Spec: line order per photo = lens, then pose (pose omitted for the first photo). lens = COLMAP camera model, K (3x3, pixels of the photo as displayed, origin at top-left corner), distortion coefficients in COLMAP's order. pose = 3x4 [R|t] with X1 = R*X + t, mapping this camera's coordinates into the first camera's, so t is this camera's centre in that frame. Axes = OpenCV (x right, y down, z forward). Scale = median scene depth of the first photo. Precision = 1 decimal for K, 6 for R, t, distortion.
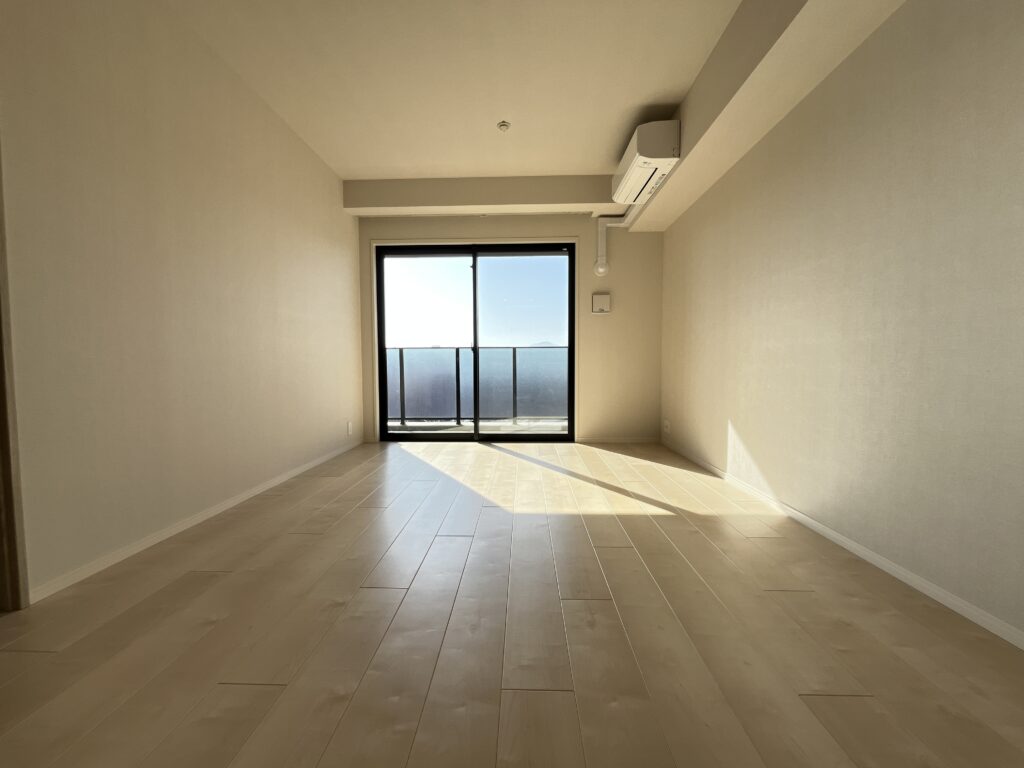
lens RADIAL K [[412.0, 0, 508.9], [0, 412.0, 385.2], [0, 0, 1]] dist [-0.001589, -0.000098]
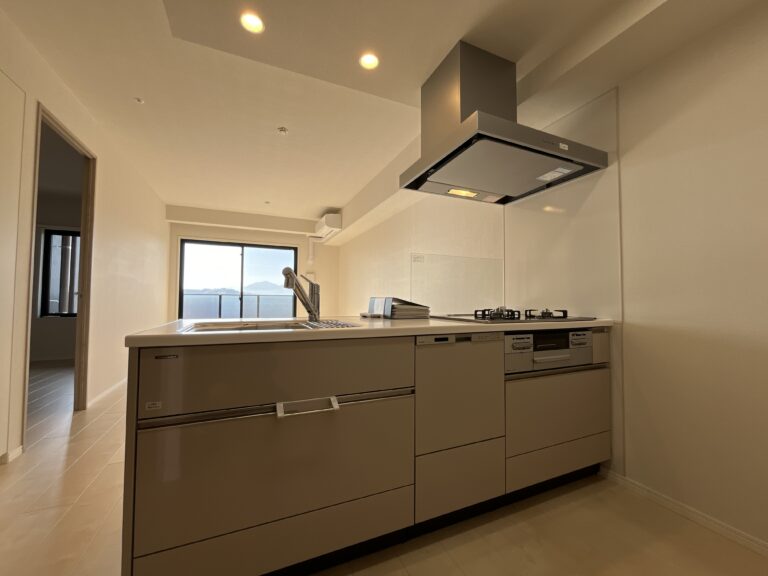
lens RADIAL K [[309.0, 0, 381.7], [0, 309.0, 288.9], [0, 0, 1]] dist [-0.001589, -0.000098]
pose [[0.901137, 0.025294, 0.432796, -0.115001], [0.011175, 0.996610, -0.081513, -0.011981], [-0.433390, 0.078291, 0.897799, -0.510251]]
